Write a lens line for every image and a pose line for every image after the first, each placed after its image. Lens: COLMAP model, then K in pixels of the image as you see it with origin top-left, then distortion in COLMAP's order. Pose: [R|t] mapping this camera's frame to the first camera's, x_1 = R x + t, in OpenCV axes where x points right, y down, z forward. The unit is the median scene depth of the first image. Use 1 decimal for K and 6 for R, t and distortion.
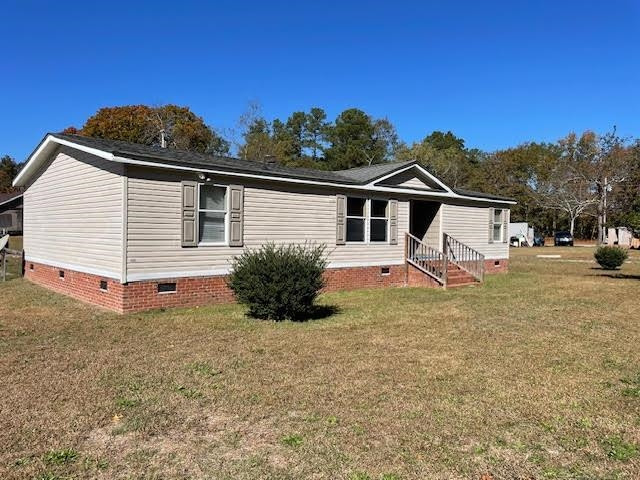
lens RADIAL K [[479.9, 0, 320.0], [0, 479.9, 240.0], [0, 0, 1]] dist [0.075846, -0.096871]
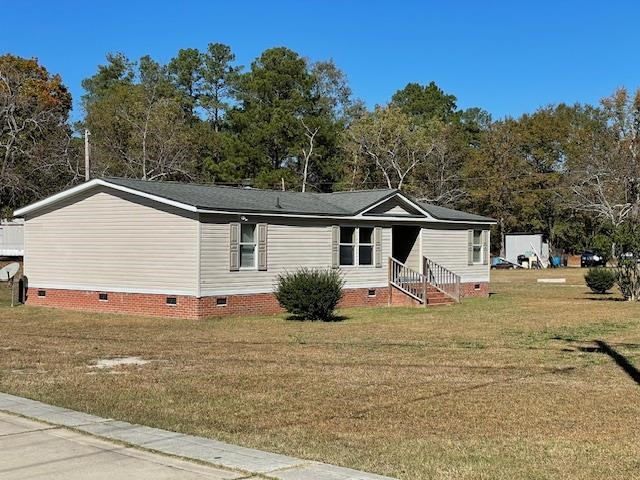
lens RADIAL K [[937.8, 0, 320.0], [0, 937.8, 240.0], [0, 0, 1]] dist [0.150878, 0.014773]
pose [[0.990430, -0.006188, 0.137876, -0.234887], [0.009041, 0.999758, -0.020077, -0.010868], [-0.137719, 0.021131, 0.990246, -0.941598]]
